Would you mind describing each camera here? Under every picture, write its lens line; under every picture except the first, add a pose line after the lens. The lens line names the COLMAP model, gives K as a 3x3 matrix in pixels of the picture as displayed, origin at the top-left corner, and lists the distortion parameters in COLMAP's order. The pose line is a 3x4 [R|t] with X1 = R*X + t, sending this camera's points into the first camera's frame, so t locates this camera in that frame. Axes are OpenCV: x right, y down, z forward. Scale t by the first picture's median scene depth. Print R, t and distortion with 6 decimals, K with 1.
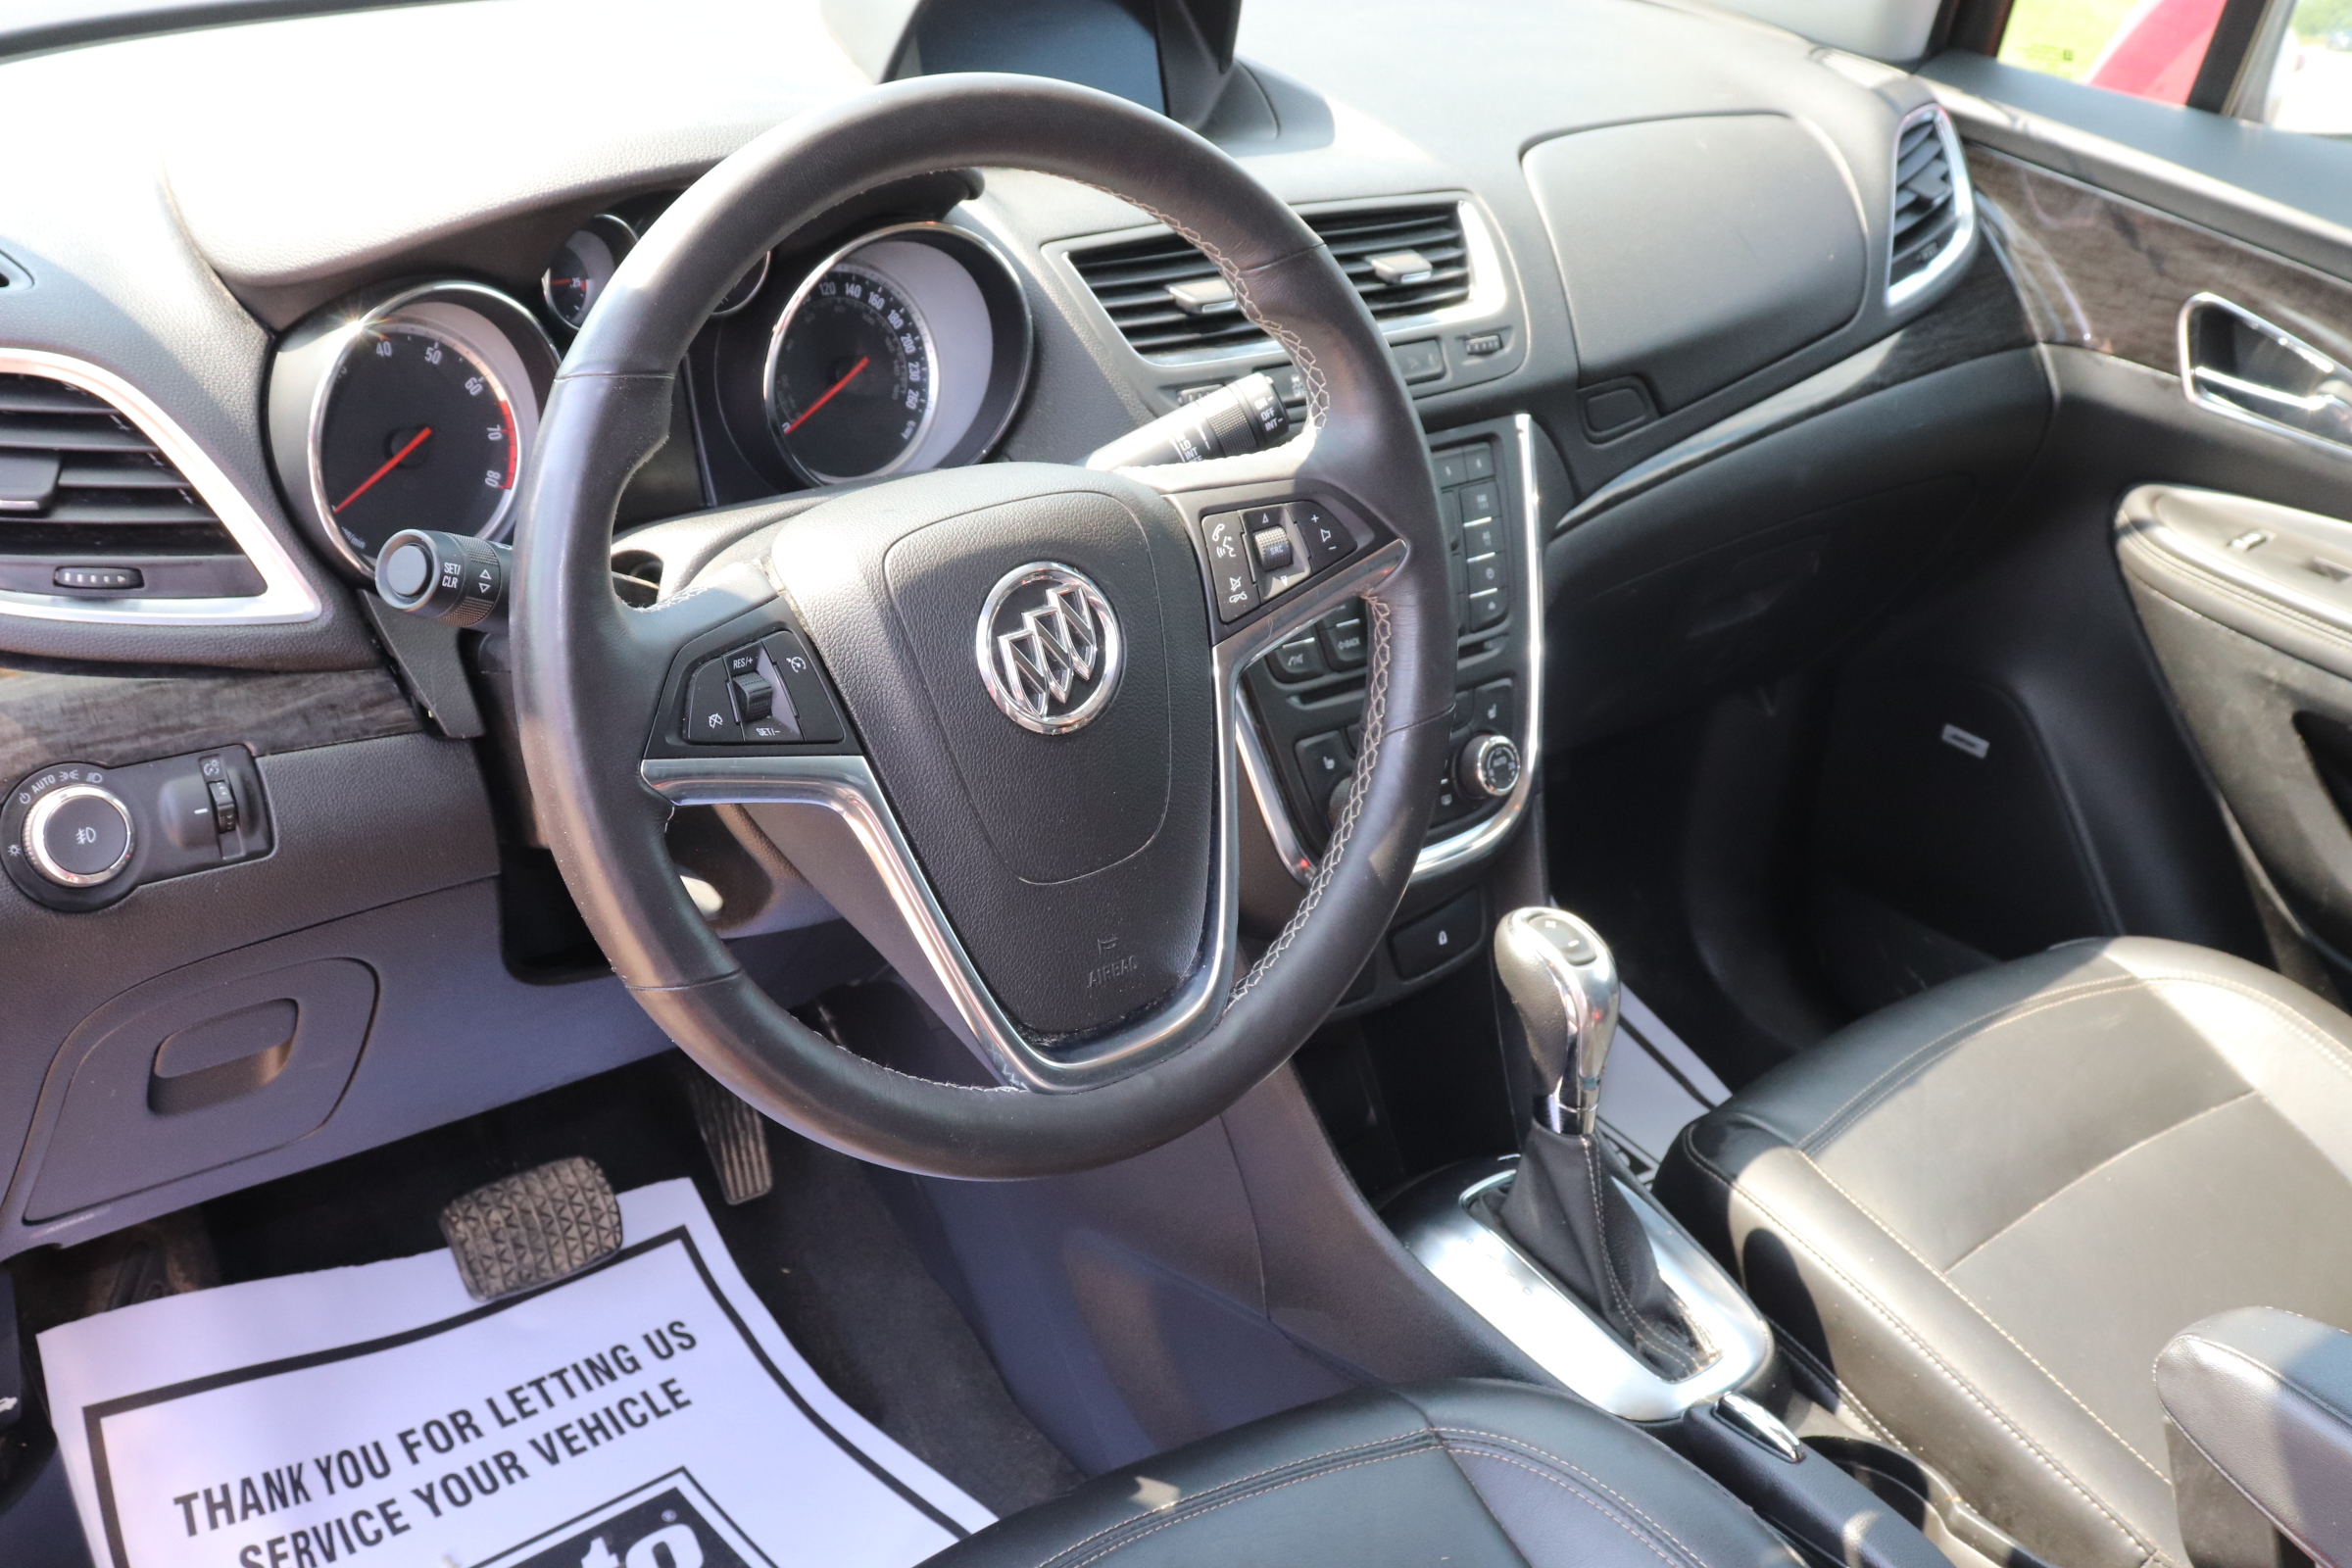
lens RADIAL K [[2624.2, 0, 1176.0], [0, 2624.2, 784.0], [0, 0, 1]] dist [0.071278, 0.004738]
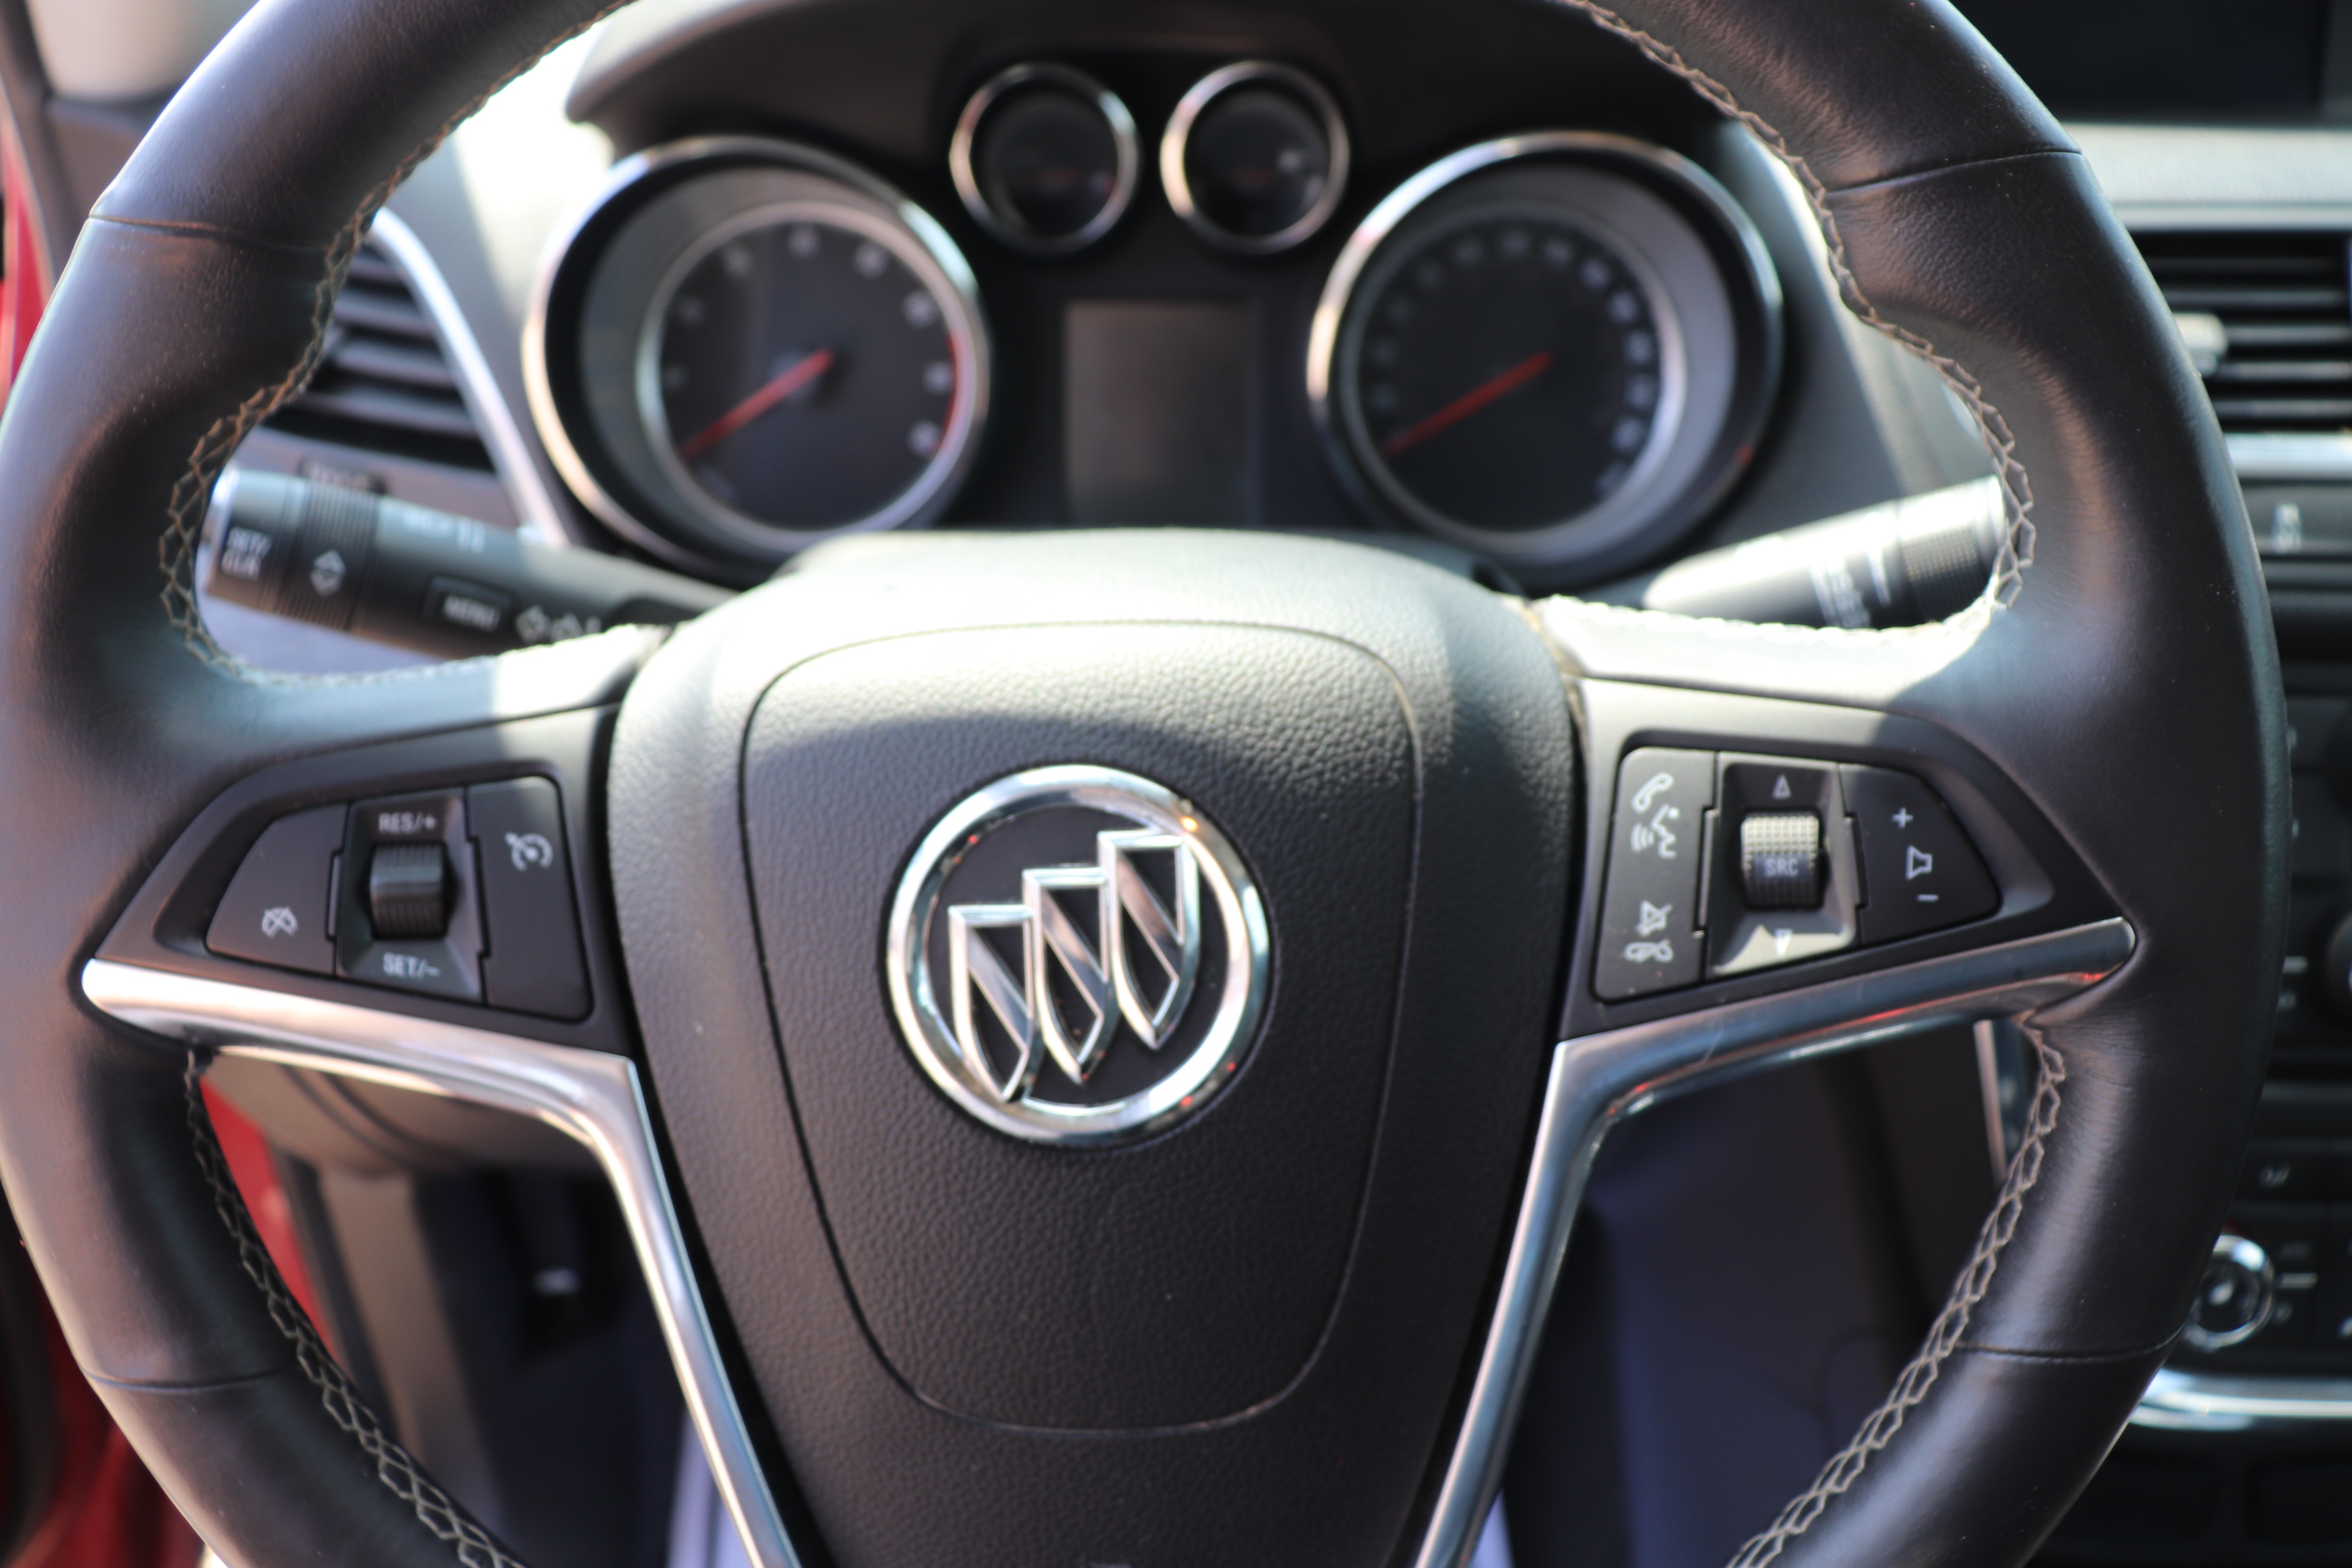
lens RADIAL K [[1954.1, 0, 1176.0], [0, 1954.1, 784.0], [0, 0, 1]] dist [-0.109809, 0.000765]
pose [[0.767506, 0.258422, -0.586645, 0.140516], [-0.234721, 0.964880, 0.117953, -0.114526], [0.596524, 0.047169, 0.801208, 0.687012]]
